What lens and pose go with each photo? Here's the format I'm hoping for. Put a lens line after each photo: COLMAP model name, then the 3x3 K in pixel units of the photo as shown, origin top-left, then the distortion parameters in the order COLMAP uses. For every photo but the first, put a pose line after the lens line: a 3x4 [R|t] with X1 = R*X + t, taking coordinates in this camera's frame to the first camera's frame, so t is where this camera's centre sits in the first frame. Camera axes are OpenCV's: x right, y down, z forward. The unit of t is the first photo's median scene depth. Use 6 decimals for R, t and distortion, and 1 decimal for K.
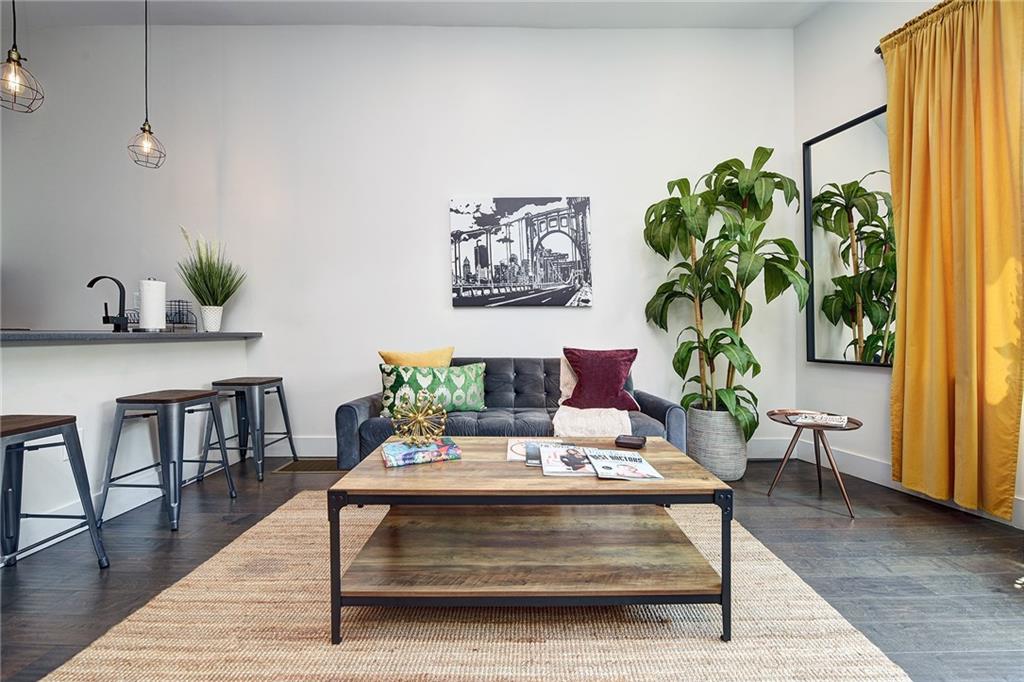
lens RADIAL K [[417.0, 0, 512.0], [0, 417.0, 340.4], [0, 0, 1]] dist [-0.009875, 0.000633]
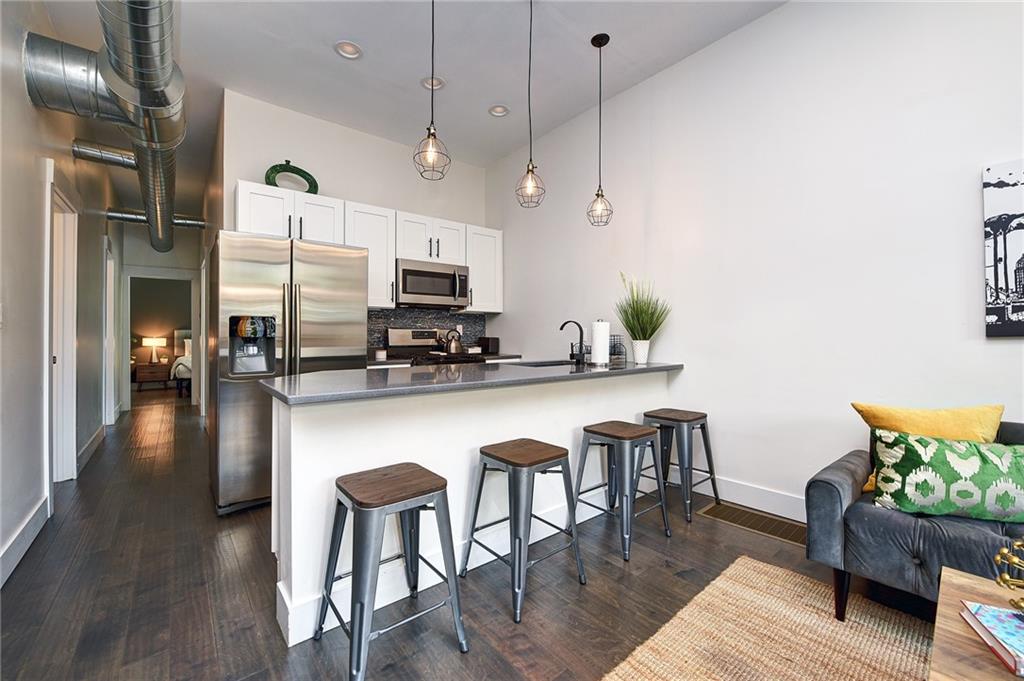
lens RADIAL K [[405.5, 0, 509.7], [0, 405.5, 342.1], [0, 0, 1]] dist [0.000566, -0.000294]
pose [[0.650168, -0.007991, -0.759749, -0.180870], [-0.009425, 0.999783, -0.018581, -0.068812], [0.759732, 0.019242, 0.649951, 0.069225]]
